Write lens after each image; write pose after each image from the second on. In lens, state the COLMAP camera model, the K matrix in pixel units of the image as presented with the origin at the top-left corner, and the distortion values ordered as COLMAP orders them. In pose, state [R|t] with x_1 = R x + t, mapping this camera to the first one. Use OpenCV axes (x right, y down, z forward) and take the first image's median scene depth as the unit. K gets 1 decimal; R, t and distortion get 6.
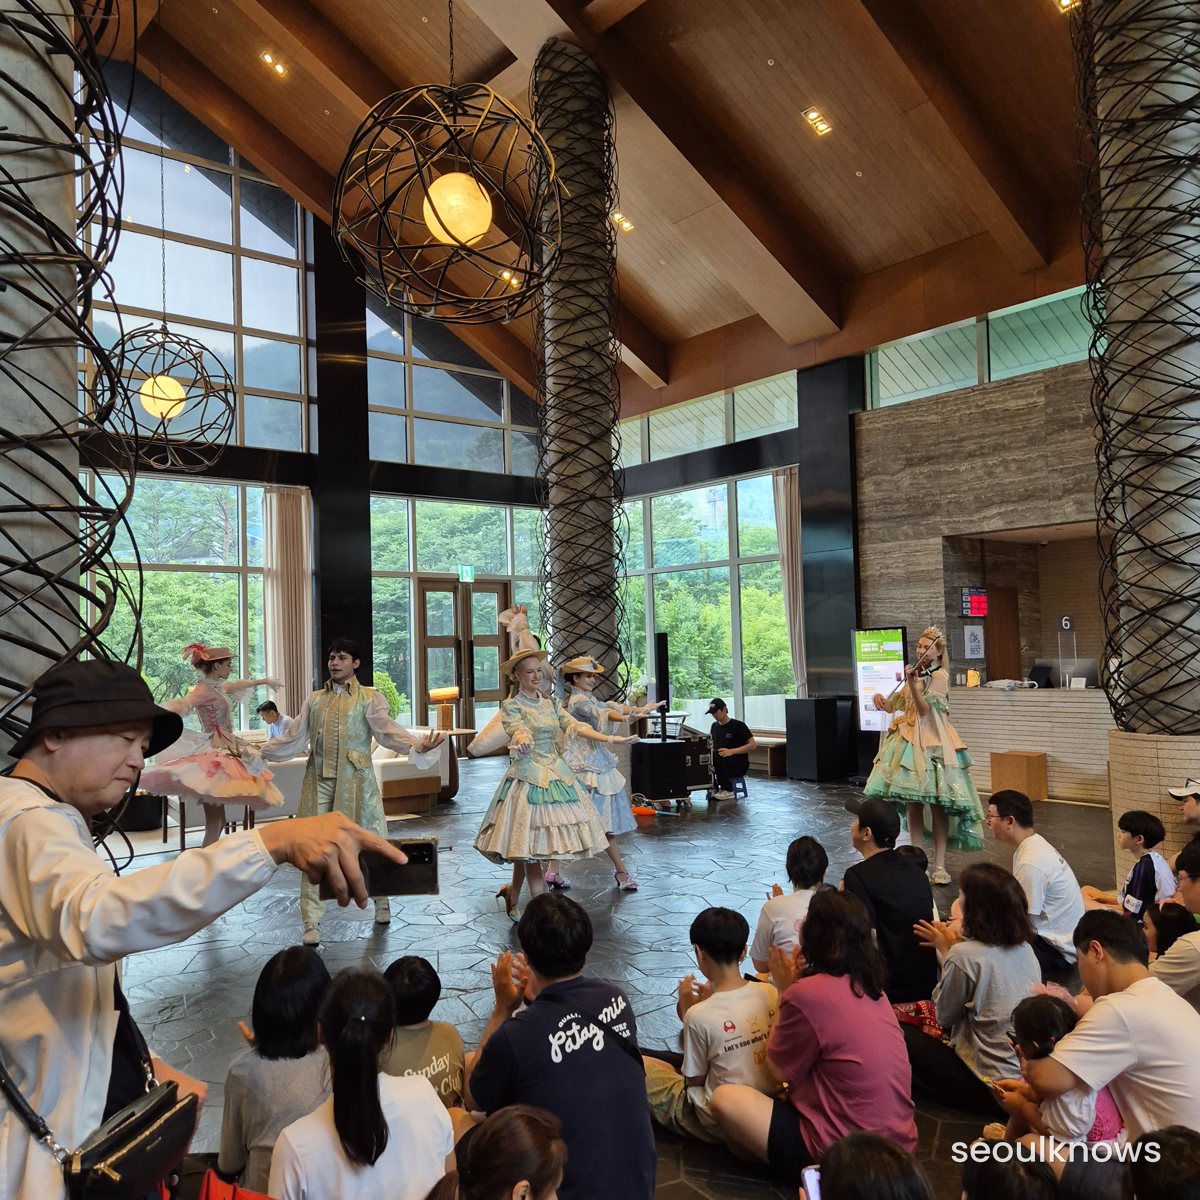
lens RADIAL K [[1062.9, 0, 596.6], [0, 1062.9, 601.8], [0, 0, 1]] dist [0.047715, -0.024585]
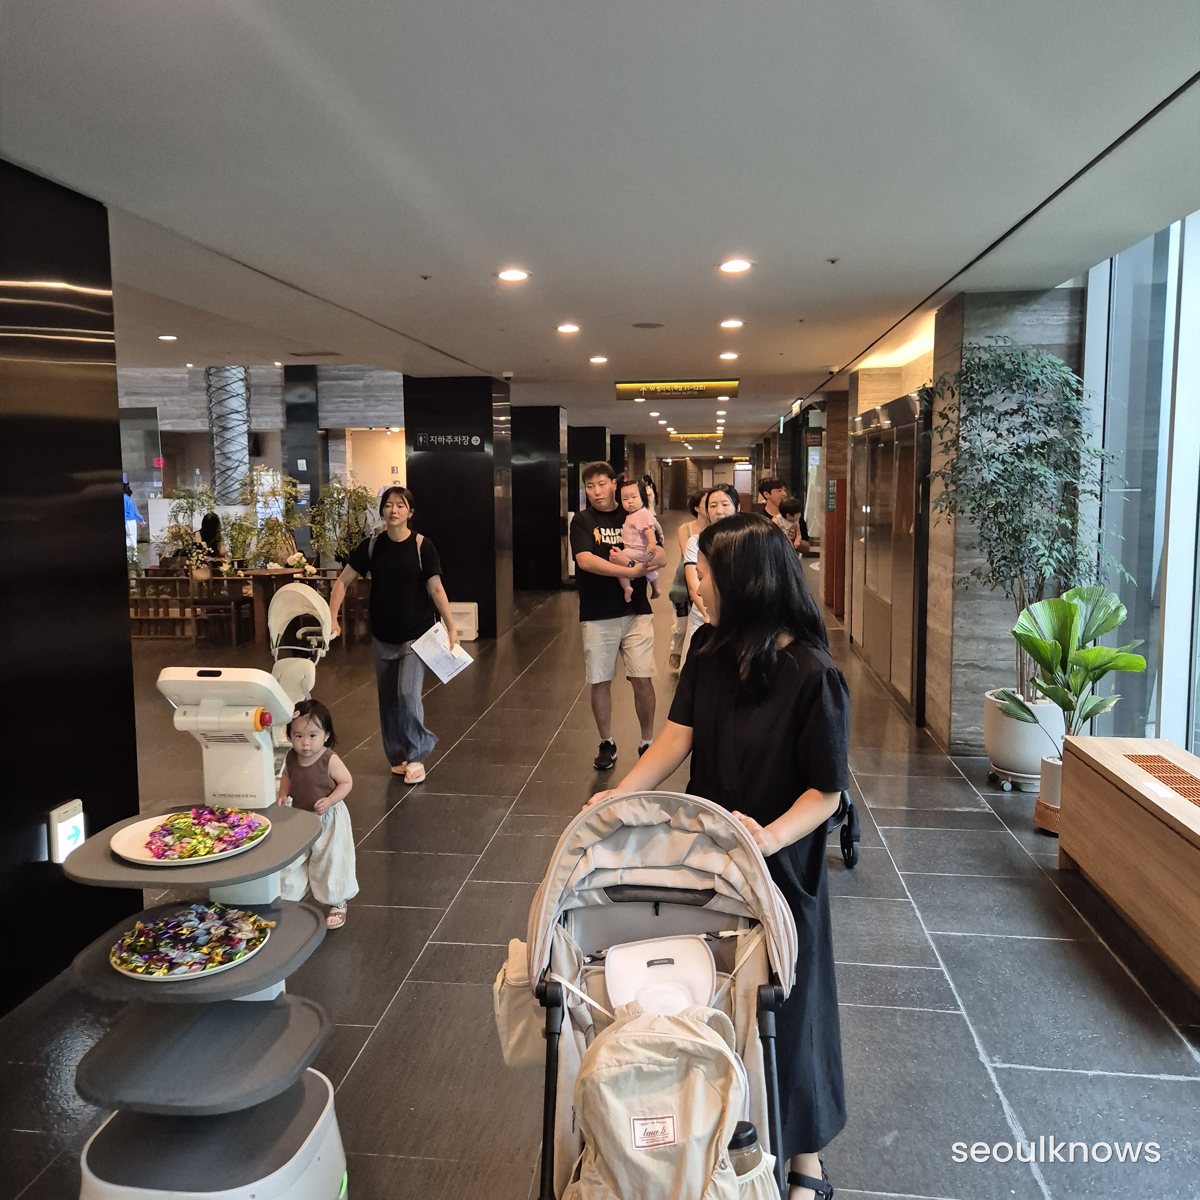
lens RADIAL K [[1062.9, 0, 598.4], [0, 1062.9, 599.1], [0, 0, 1]] dist [0.047715, -0.024585]
pose [[0.712014, -0.060527, 0.699552, -0.586083], [-0.046431, 0.990039, 0.132919, -0.053917], [-0.700628, -0.127121, 0.702111, -1.280364]]
